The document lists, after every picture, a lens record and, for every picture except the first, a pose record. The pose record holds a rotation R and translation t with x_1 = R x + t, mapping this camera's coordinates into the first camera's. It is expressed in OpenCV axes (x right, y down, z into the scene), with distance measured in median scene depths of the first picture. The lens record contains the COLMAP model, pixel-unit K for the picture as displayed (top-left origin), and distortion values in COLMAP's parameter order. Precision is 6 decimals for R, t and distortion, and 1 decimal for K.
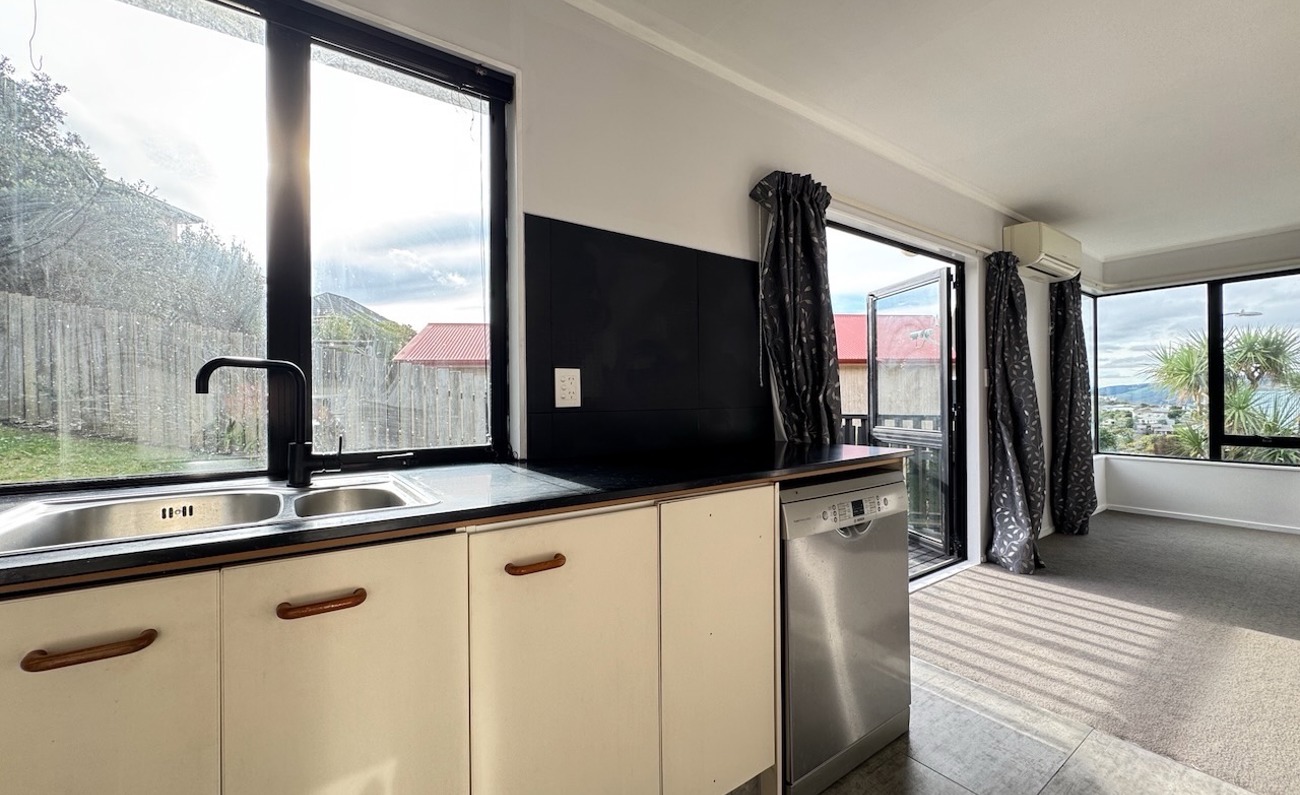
lens RADIAL K [[519.9, 0, 651.2], [0, 519.9, 398.8], [0, 0, 1]] dist [-0.003298, -0.000159]
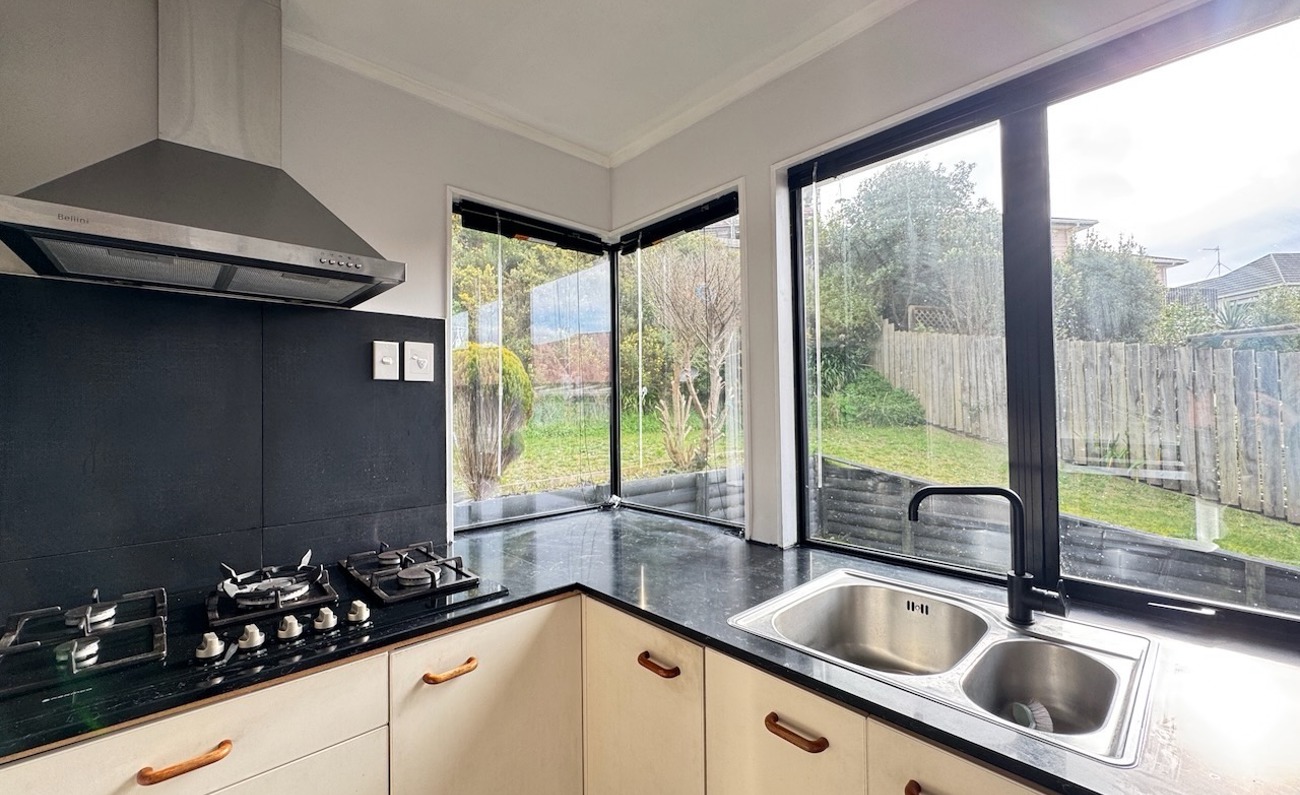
lens RADIAL K [[518.3, 0, 648.9], [0, 518.3, 400.4], [0, 0, 1]] dist [-0.003939, -0.000228]
pose [[0.127899, -0.007476, -0.991759, 0.042299], [0.017487, 0.999833, -0.005282, -0.065265], [0.991633, -0.016667, 0.128009, 0.068661]]
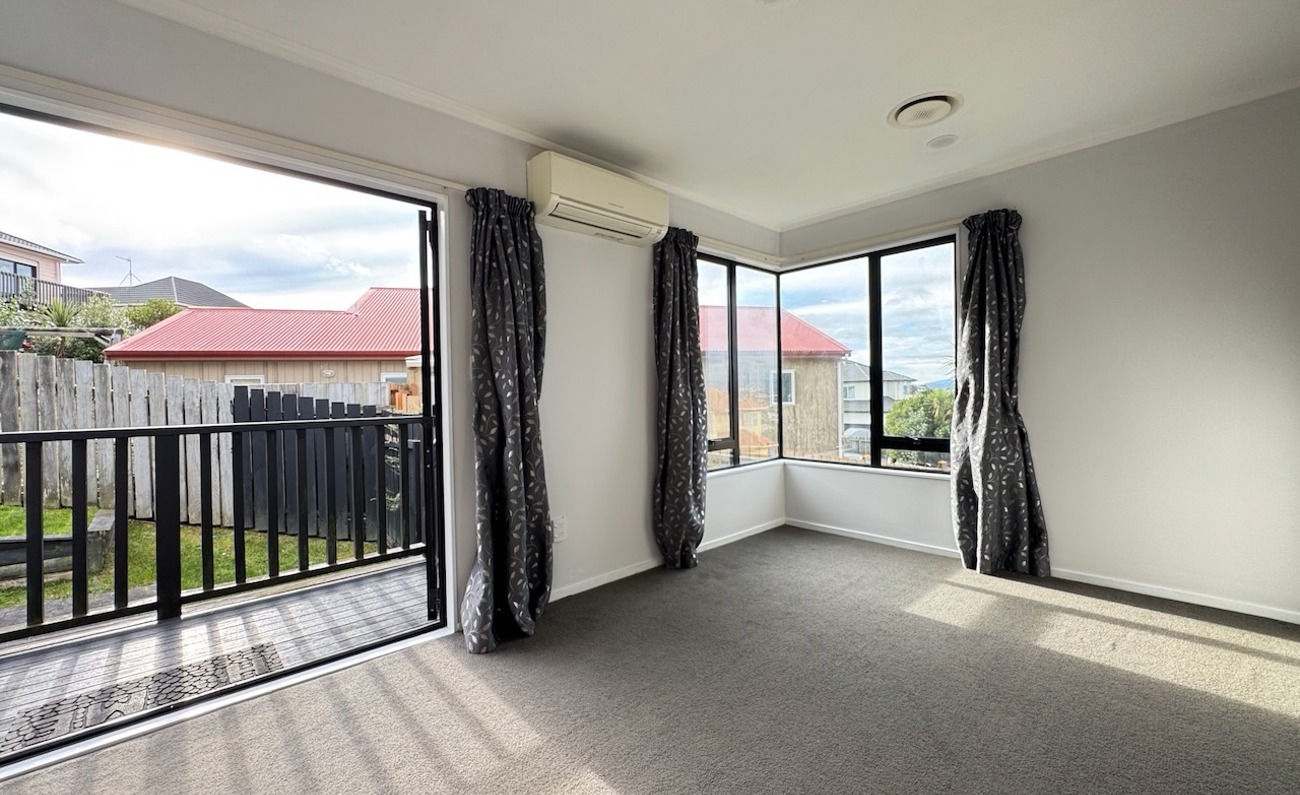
lens RADIAL K [[518.3, 0, 648.9], [0, 518.3, 400.4], [0, 0, 1]] dist [-0.003939, -0.000228]
pose [[0.991760, -0.010322, 0.127697, 0.691346], [0.008803, 0.999884, 0.012454, -0.002785], [-0.127811, -0.011227, 0.991735, 0.235301]]
